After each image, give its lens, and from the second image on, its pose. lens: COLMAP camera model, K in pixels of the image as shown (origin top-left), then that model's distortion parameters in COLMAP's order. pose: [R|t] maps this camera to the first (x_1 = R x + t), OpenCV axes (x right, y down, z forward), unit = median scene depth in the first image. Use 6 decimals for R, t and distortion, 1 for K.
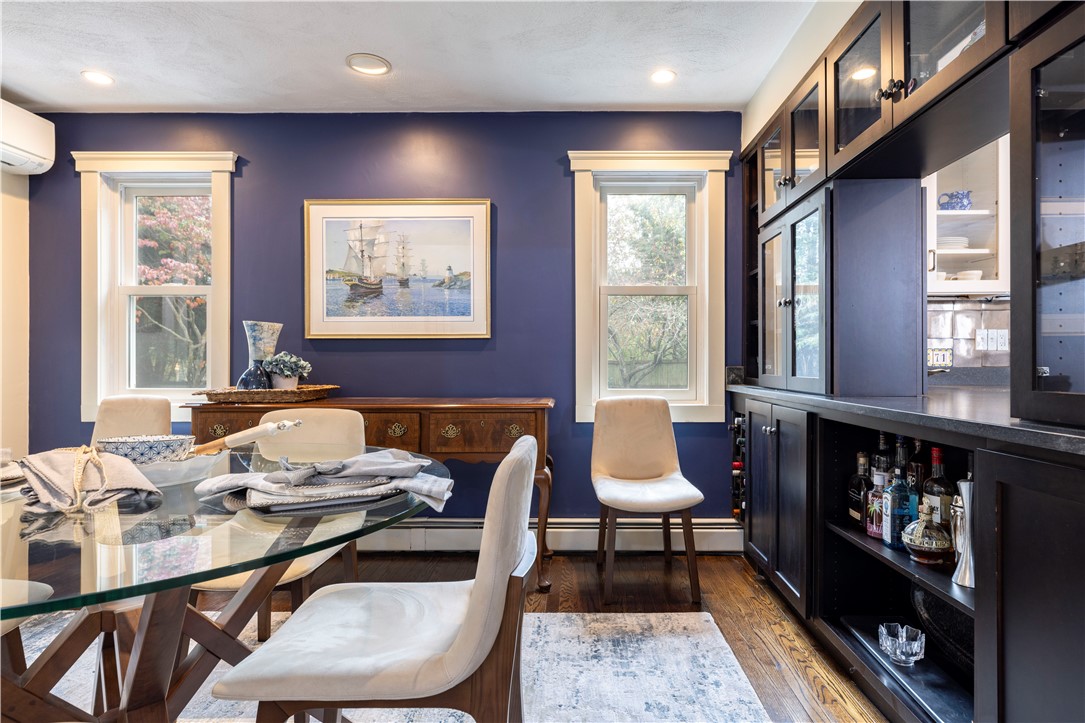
lens RADIAL K [[564.1, 0, 564.3], [0, 564.1, 361.3], [0, 0, 1]] dist [-0.000776, -0.000693]
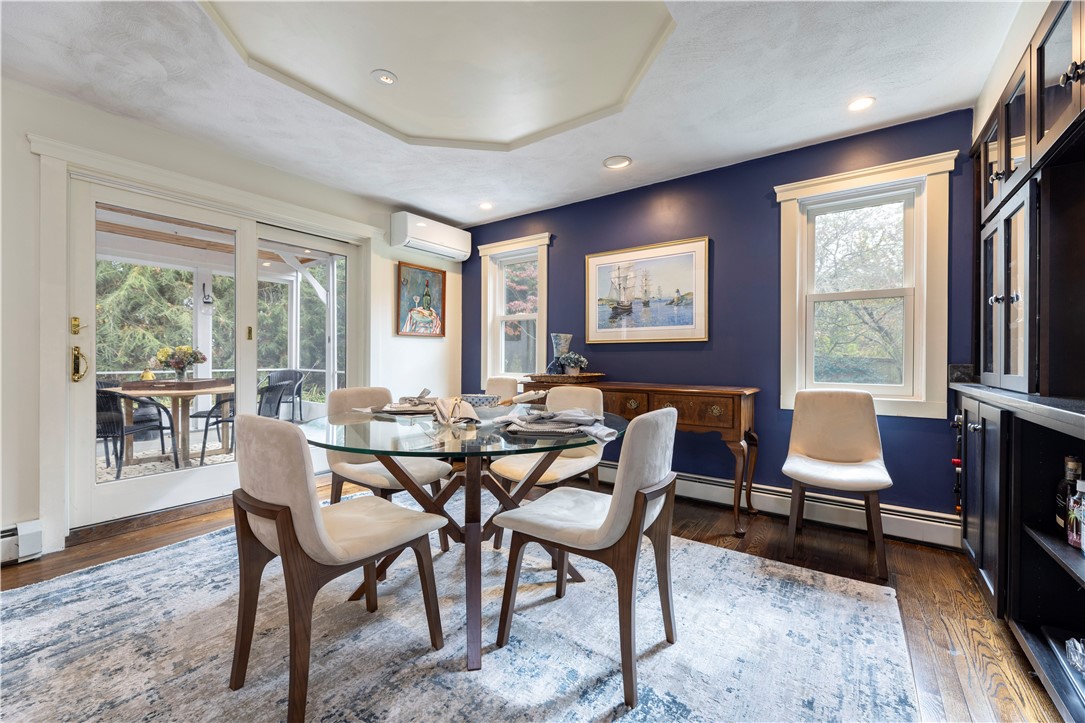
lens RADIAL K [[433.6, 0, 542.2], [0, 433.6, 359.3], [0, 0, 1]] dist [-0.002110, -0.000111]
pose [[0.816044, 0.004689, -0.577971, 0.149992], [-0.003775, 0.999989, 0.002783, 0.001028], [0.577978, -0.000089, 0.816052, -0.061977]]
